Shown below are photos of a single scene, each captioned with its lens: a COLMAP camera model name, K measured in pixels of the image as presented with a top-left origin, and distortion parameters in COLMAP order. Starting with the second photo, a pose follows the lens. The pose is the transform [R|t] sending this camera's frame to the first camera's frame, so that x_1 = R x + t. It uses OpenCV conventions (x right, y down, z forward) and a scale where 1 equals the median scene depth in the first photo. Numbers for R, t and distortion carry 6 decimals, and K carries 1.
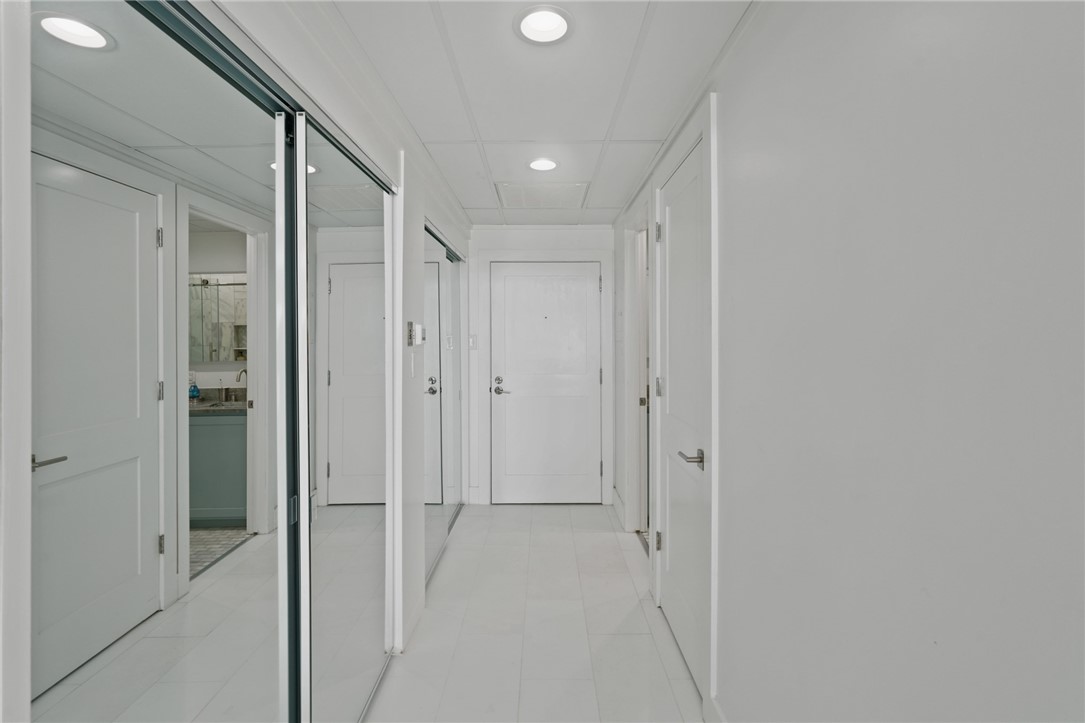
lens RADIAL K [[488.4, 0, 544.2], [0, 488.4, 337.0], [0, 0, 1]] dist [-0.015124, 0.006390]
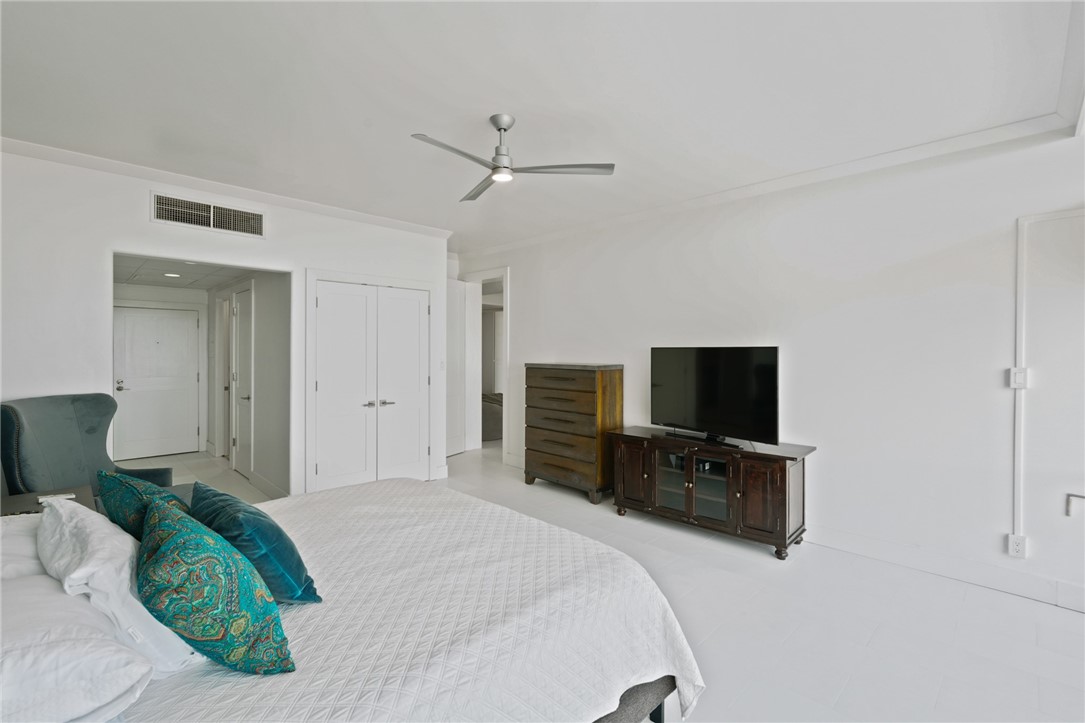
lens RADIAL K [[488.4, 0, 528.6], [0, 488.4, 352.5], [0, 0, 1]] dist [-0.015124, 0.006390]
pose [[0.729573, 0.003822, 0.683893, -0.223690], [-0.007686, 0.999967, 0.002611, -0.021467], [-0.683860, -0.007161, 0.729578, -1.136189]]
